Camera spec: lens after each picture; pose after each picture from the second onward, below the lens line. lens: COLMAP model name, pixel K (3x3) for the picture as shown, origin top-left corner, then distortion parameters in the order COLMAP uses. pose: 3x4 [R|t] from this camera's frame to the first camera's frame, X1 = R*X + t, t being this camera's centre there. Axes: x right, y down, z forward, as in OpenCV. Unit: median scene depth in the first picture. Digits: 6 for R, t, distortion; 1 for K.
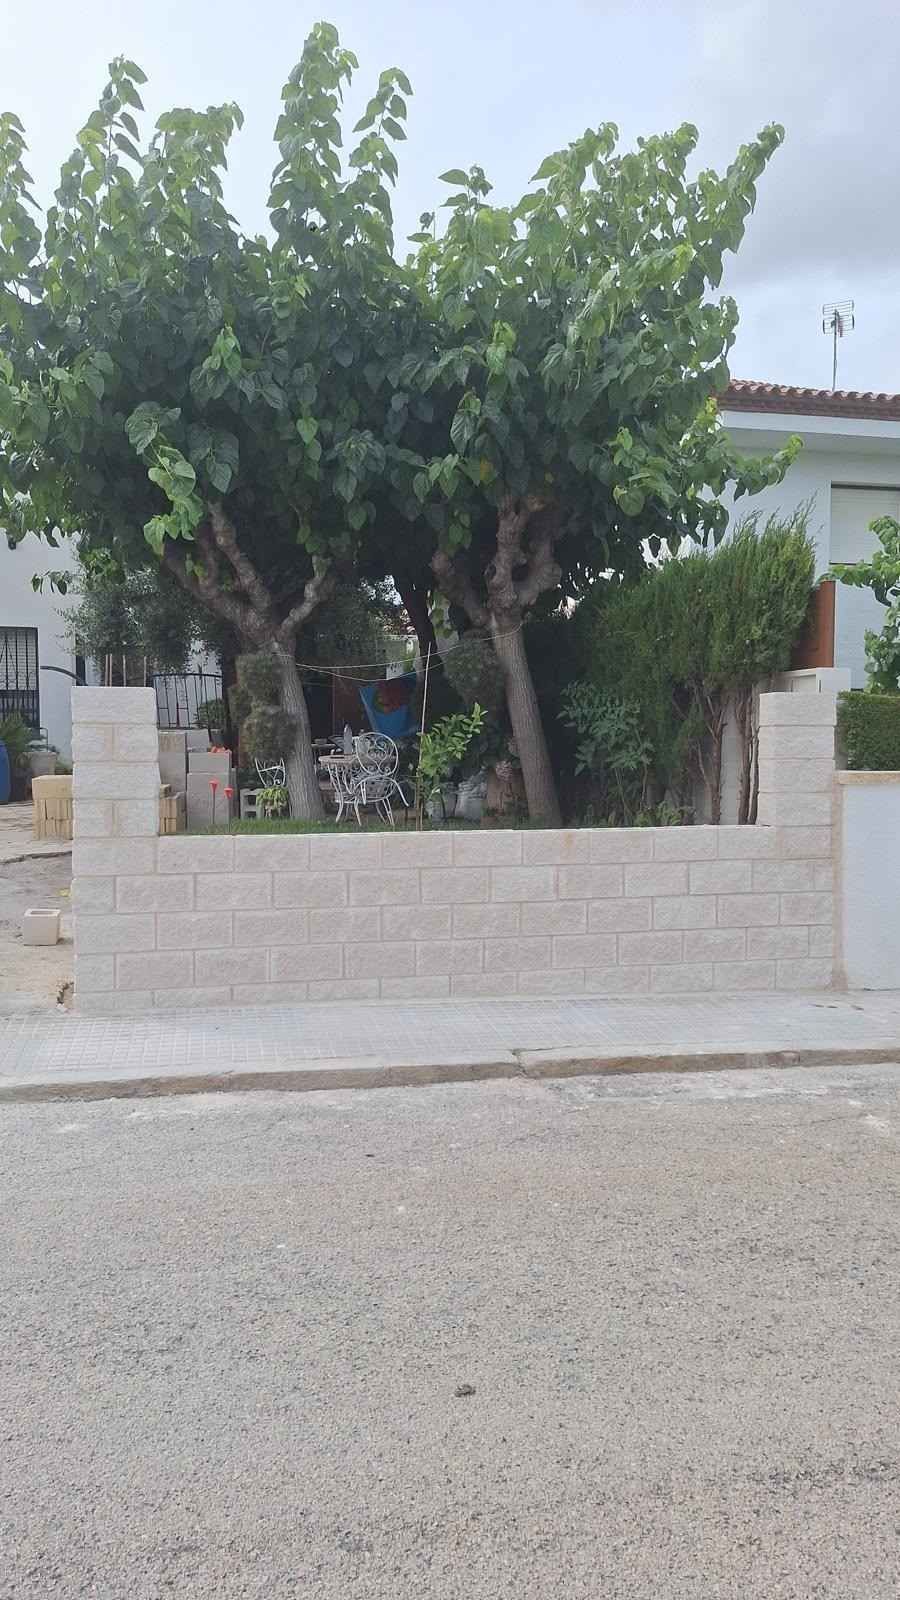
lens RADIAL K [[1102.9, 0, 444.7], [0, 1102.9, 784.0], [0, 0, 1]] dist [0.104746, -0.121728]
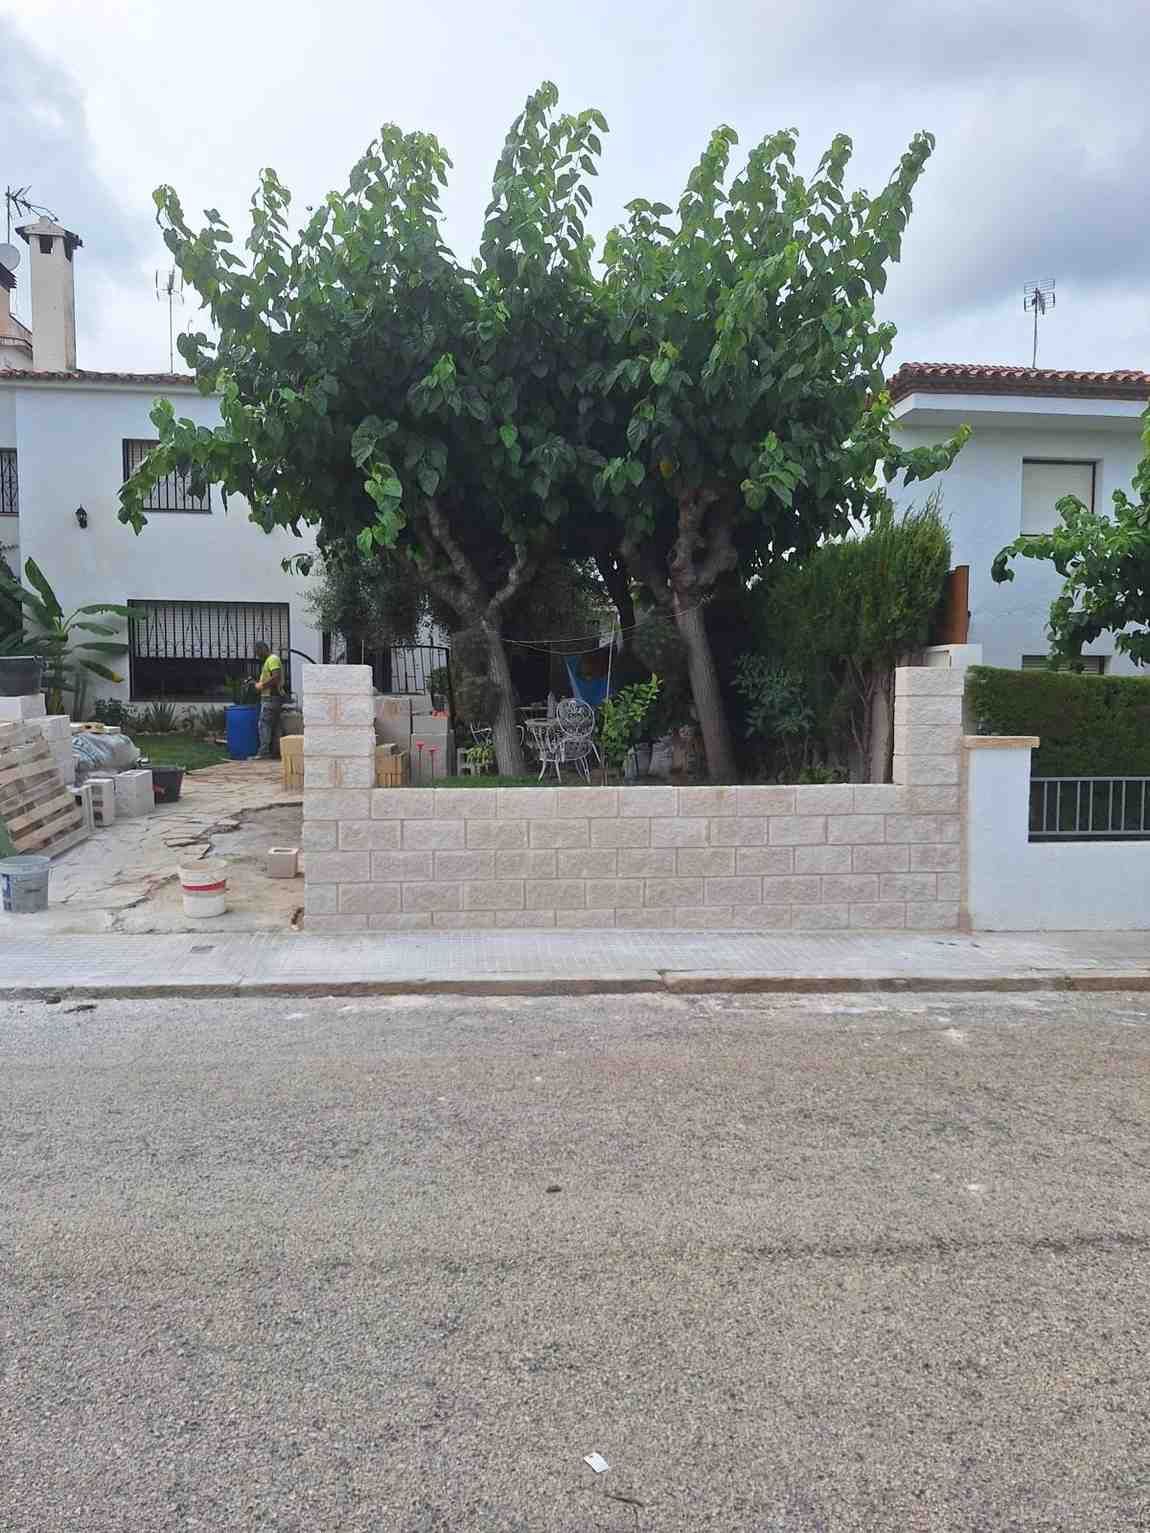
lens RADIAL K [[1056.7, 0, 569.3], [0, 1056.7, 762.9], [0, 0, 1]] dist [0.103018, -0.127613]
pose [[0.994967, 0.007471, -0.099925, 0.064870], [-0.005575, 0.999799, 0.019243, -0.003265], [0.100049, -0.018590, 0.994809, -0.115735]]
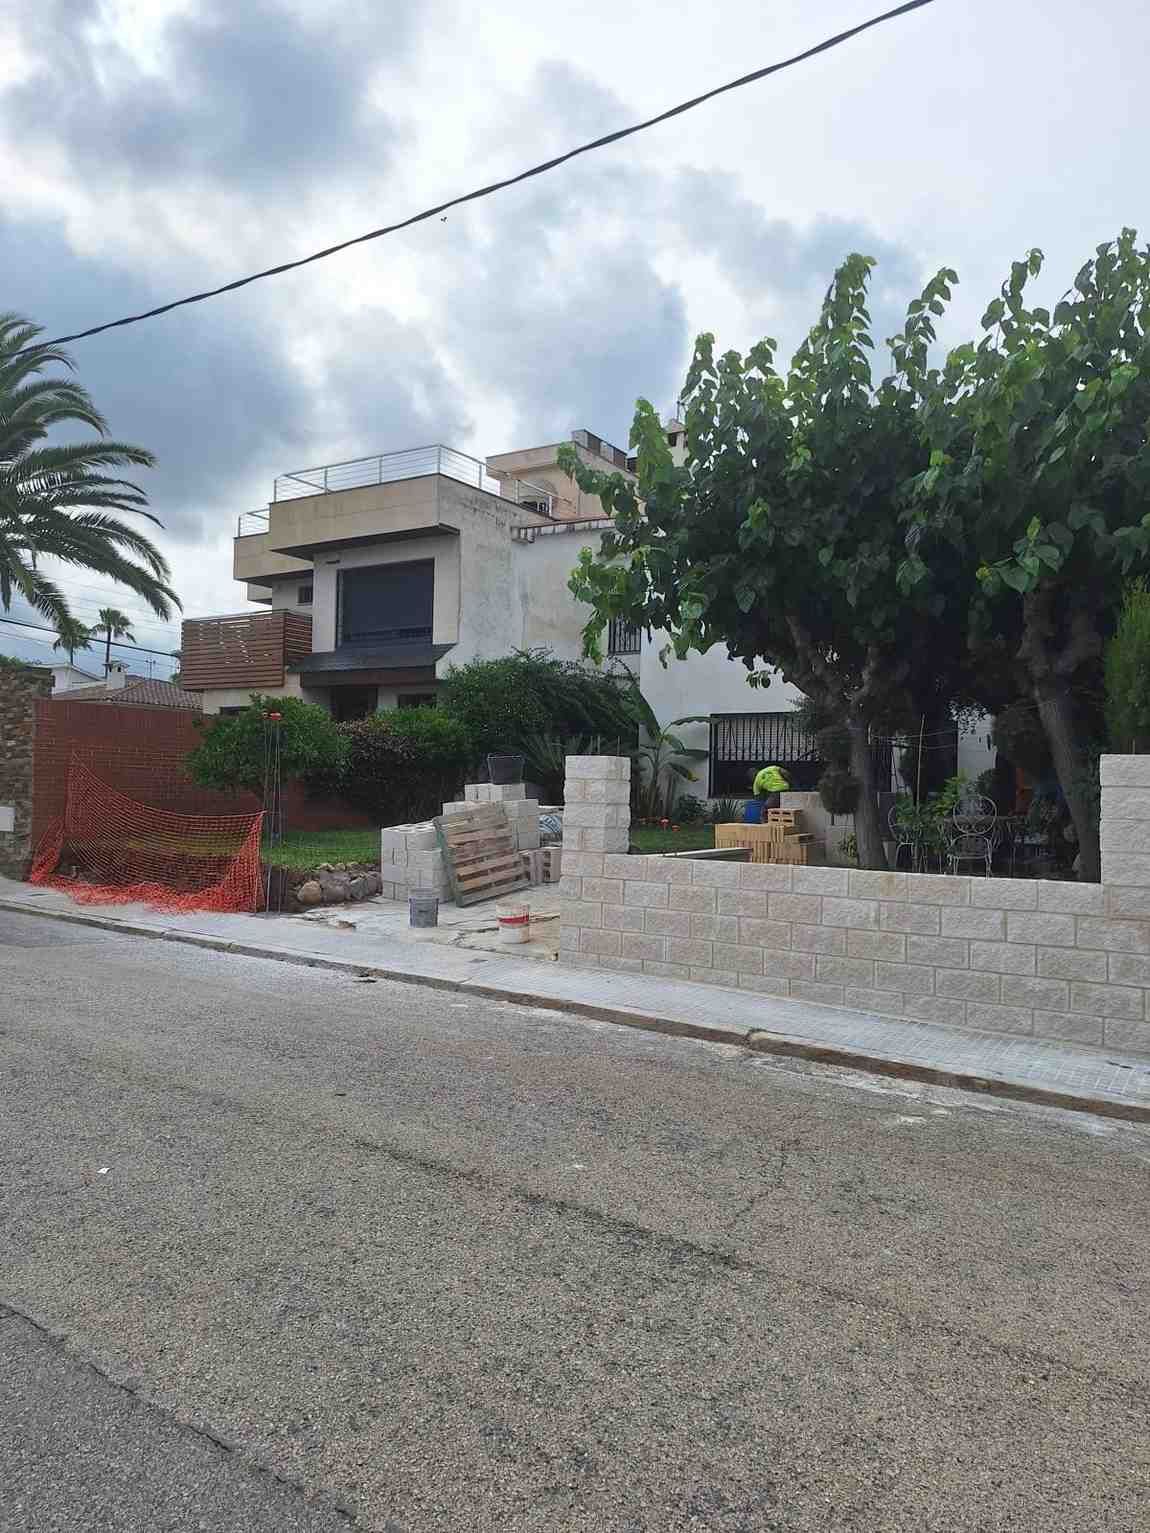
lens RADIAL K [[1041.9, 0, 575.0], [0, 1041.9, 766.5], [0, 0, 1]] dist [0.103005, -0.103781]
pose [[0.700252, -0.003692, -0.713886, 0.665782], [-0.054394, 0.996804, -0.058511, 0.013736], [0.711820, 0.079804, 0.697813, -0.032547]]
